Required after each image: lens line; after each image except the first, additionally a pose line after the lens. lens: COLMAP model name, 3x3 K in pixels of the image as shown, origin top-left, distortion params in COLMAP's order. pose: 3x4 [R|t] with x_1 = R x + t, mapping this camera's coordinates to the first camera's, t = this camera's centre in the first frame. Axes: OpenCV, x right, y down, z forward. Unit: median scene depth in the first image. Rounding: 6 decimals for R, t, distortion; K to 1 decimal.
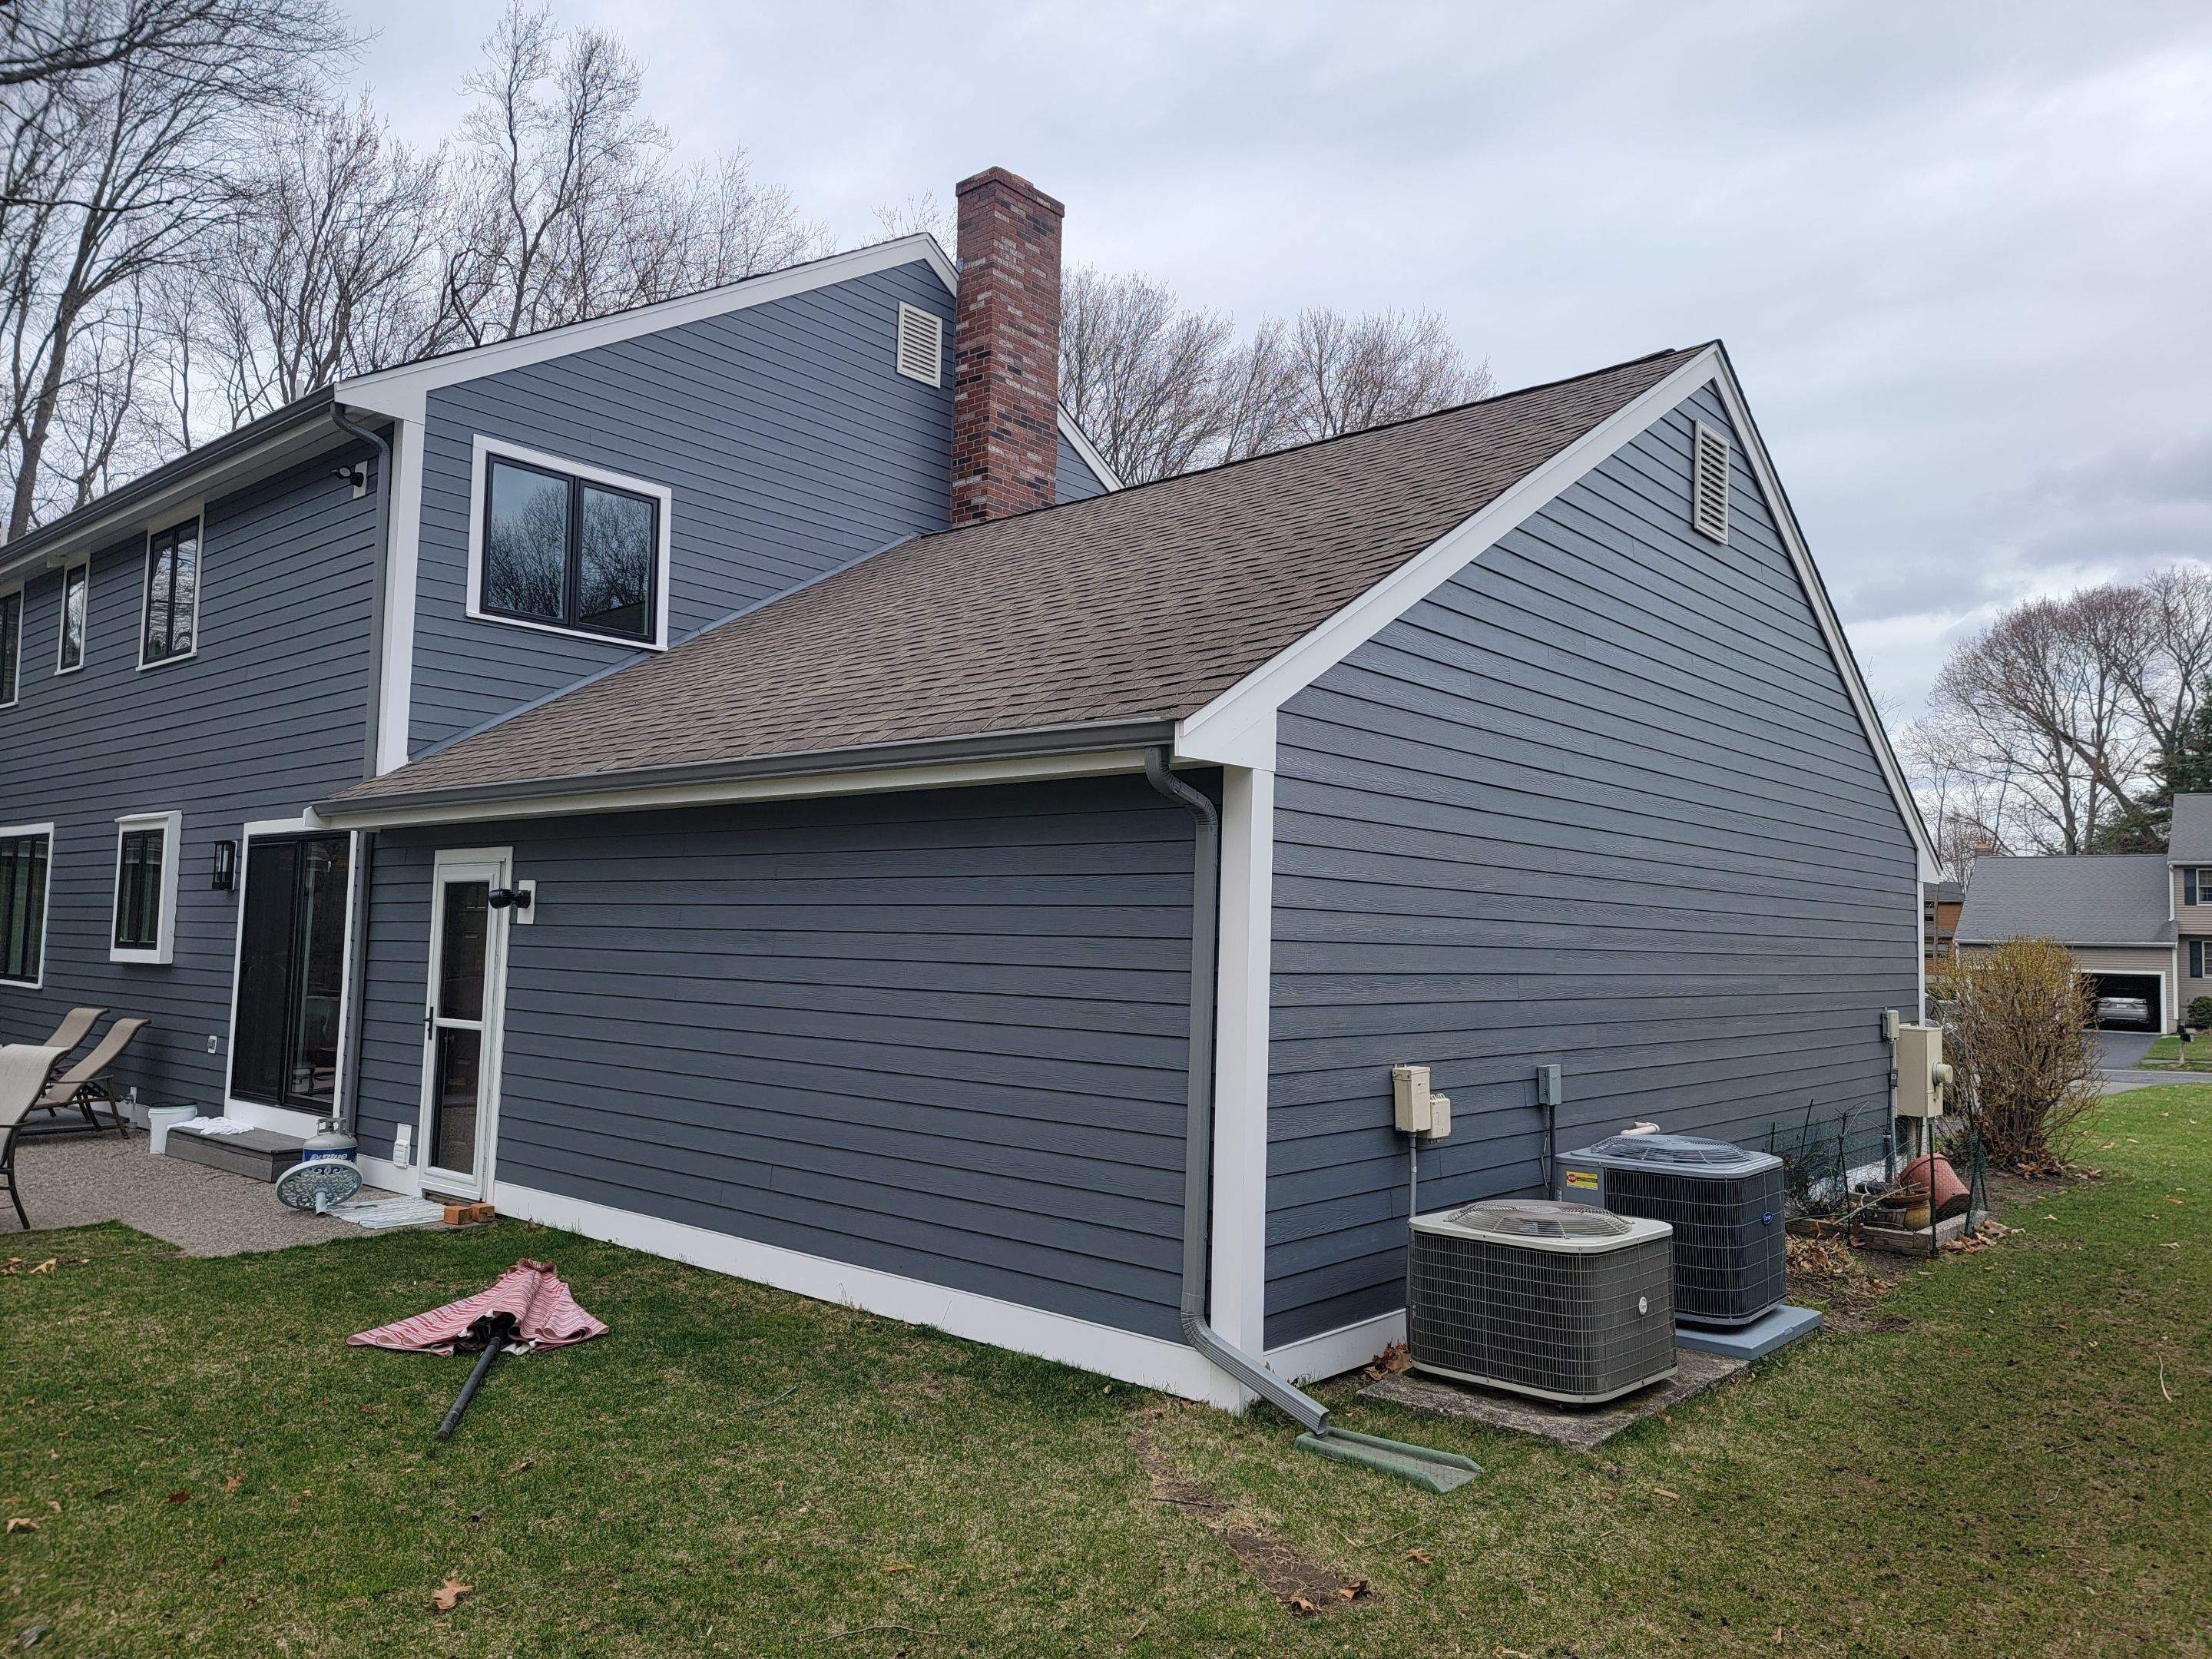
lens RADIAL K [[1514.3, 0, 1099.6], [0, 1514.3, 848.3], [0, 0, 1]] dist [0.090250, -0.058451]
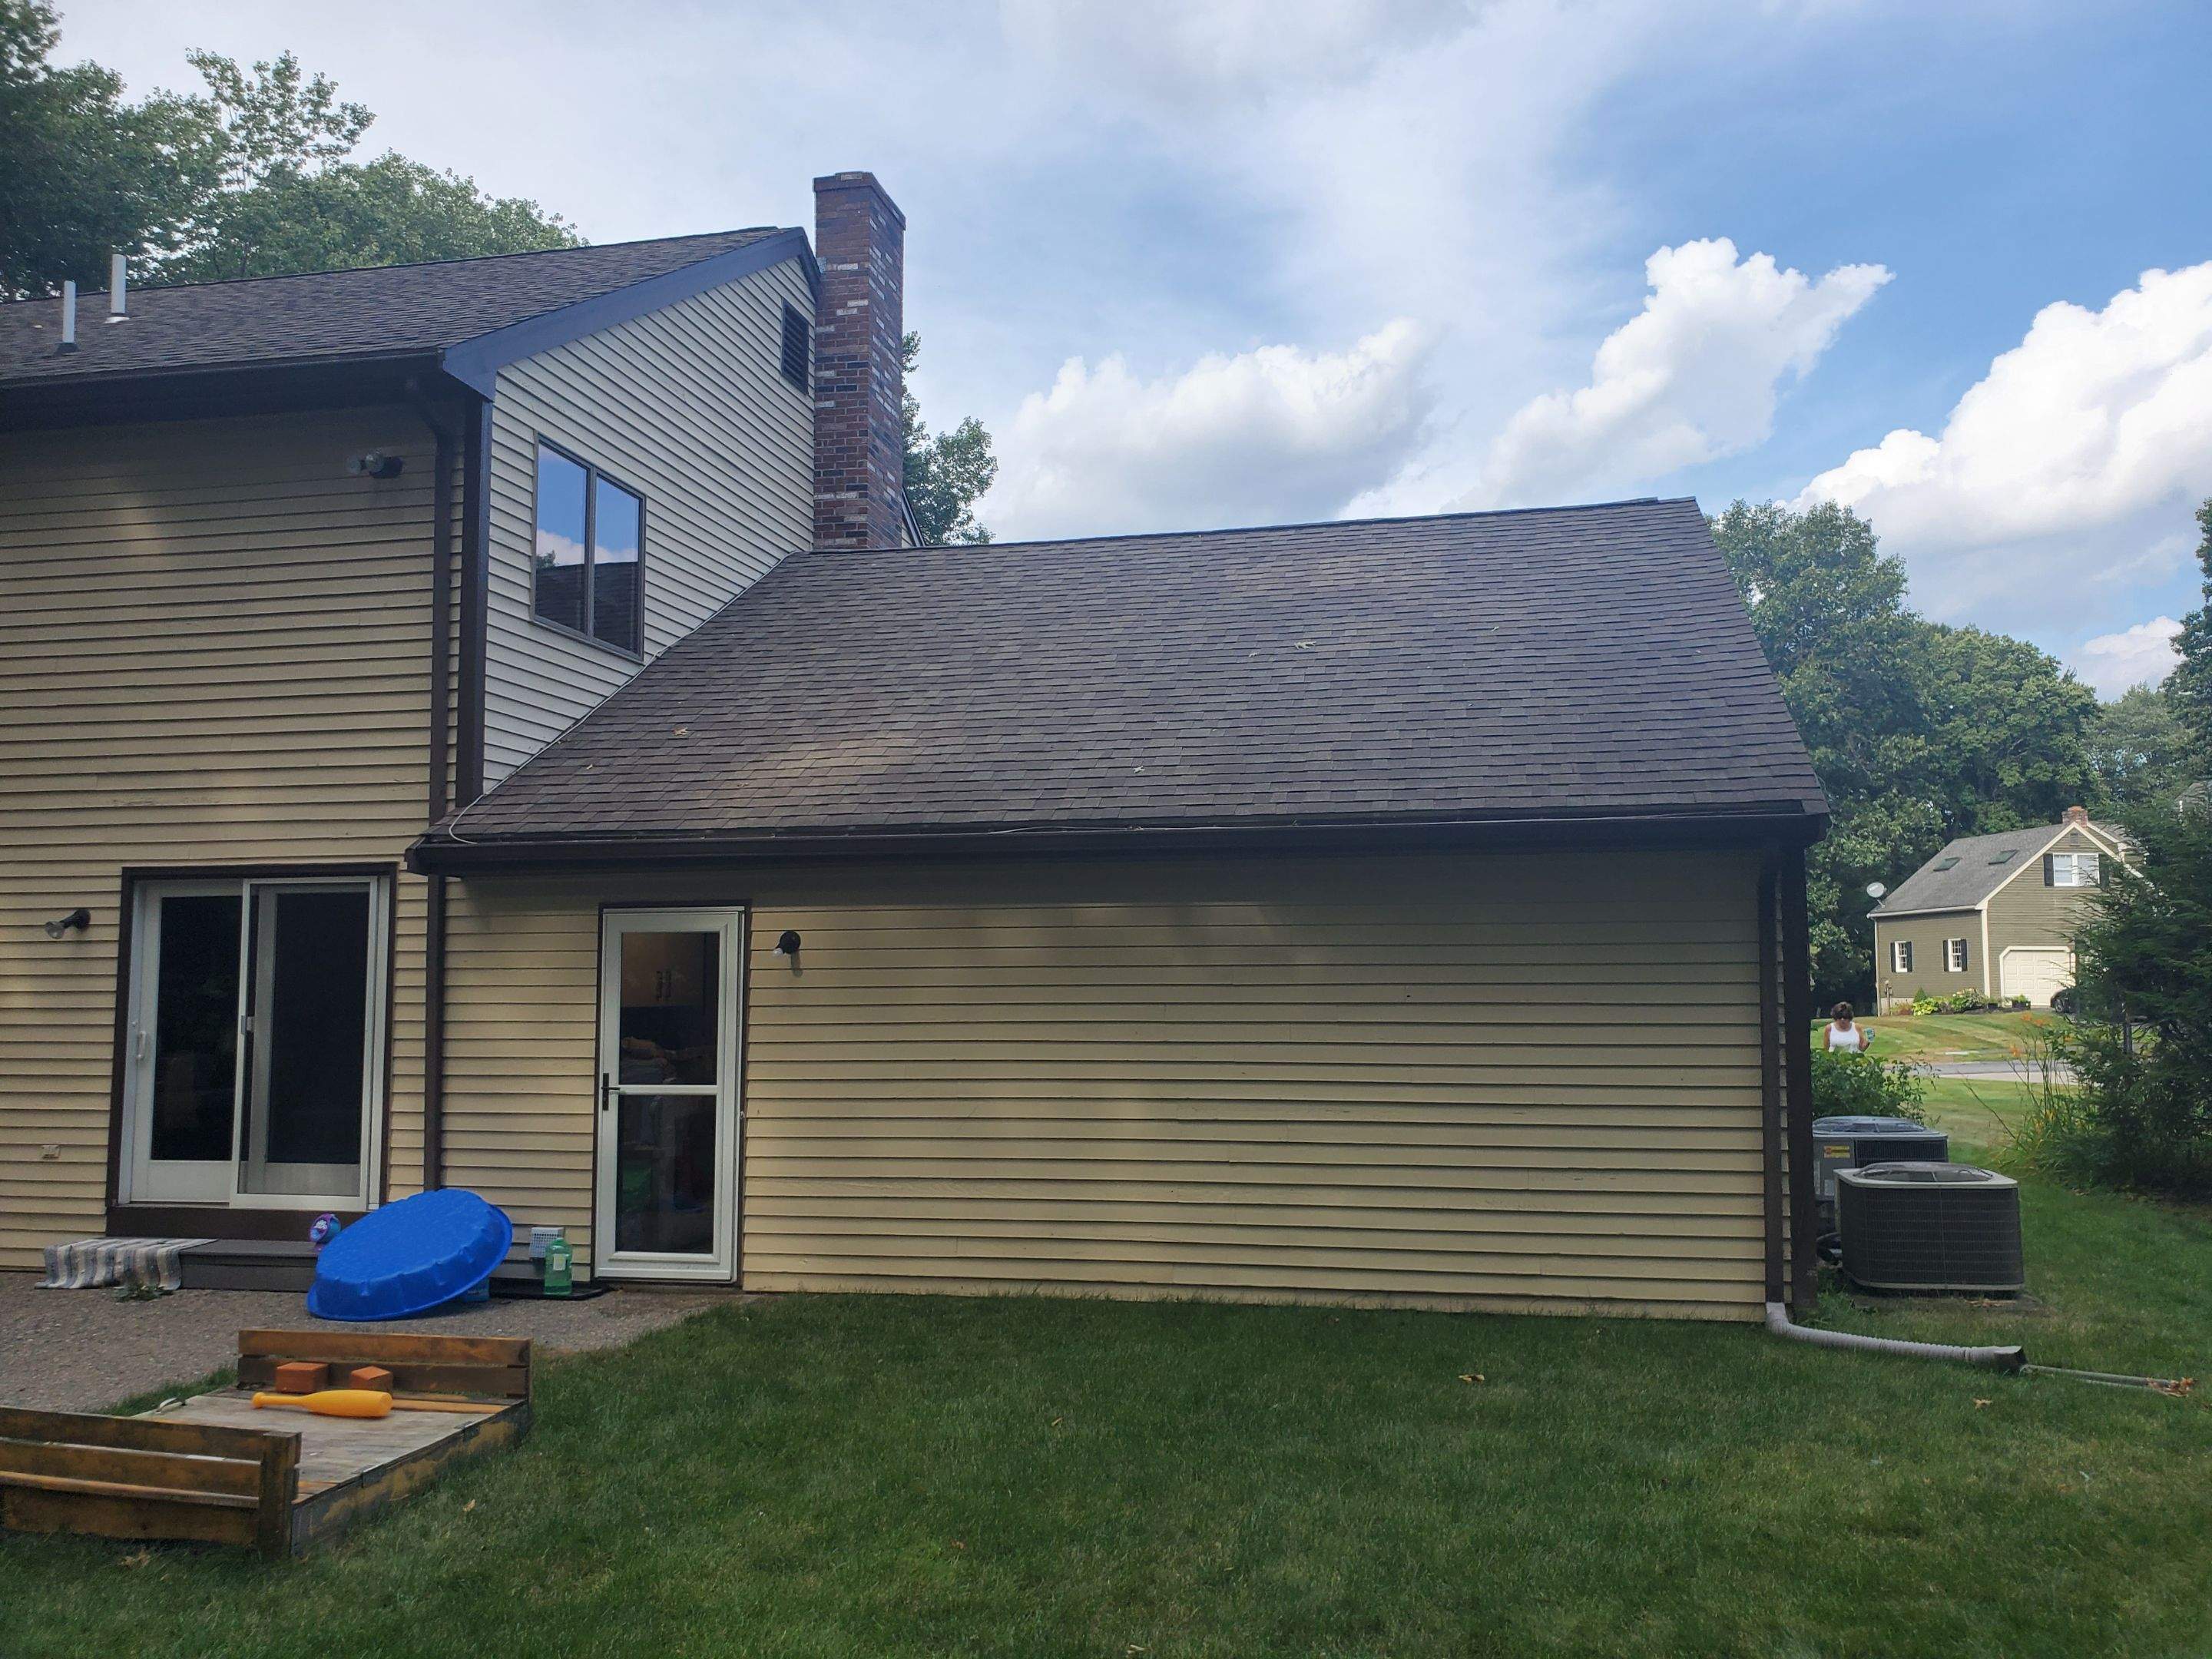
lens RADIAL K [[1751.8, 0, 1094.5], [0, 1751.8, 859.7], [0, 0, 1]] dist [0.026436, 0.003021]
pose [[0.886177, 0.008372, 0.463271, -0.445313], [-0.004051, 0.999939, -0.010321, -0.007693], [-0.463329, 0.007269, 0.886157, -0.024504]]
